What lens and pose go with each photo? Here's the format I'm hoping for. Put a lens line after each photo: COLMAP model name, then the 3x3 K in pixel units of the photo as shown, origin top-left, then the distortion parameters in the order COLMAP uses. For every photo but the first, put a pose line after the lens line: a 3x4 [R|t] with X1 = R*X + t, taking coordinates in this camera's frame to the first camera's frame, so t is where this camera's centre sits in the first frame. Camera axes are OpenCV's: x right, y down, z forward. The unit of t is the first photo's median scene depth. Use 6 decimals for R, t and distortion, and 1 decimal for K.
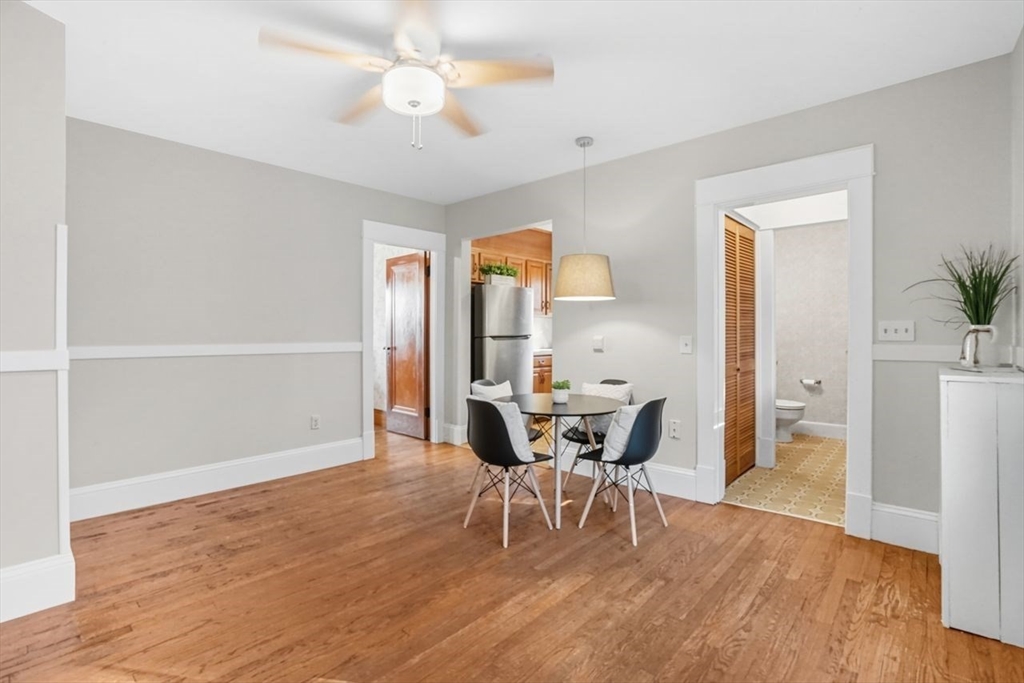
lens RADIAL K [[515.3, 0, 518.7], [0, 515.3, 327.2], [0, 0, 1]] dist [-0.053774, 0.030528]
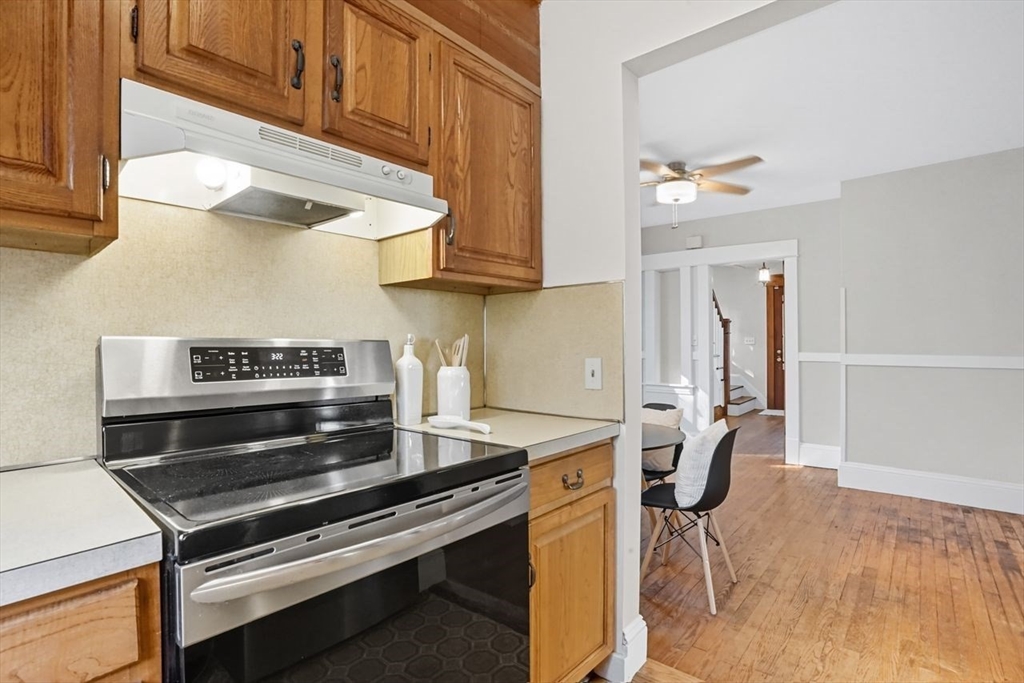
lens RADIAL K [[479.3, 0, 500.4], [0, 479.3, 331.6], [0, 0, 1]] dist [-0.043407, 0.000269]
pose [[-0.999876, 0.015733, -0.000859, 0.277698], [0.015747, 0.999664, -0.020584, -0.017141], [0.000535, -0.020595, -0.999788, 2.023452]]
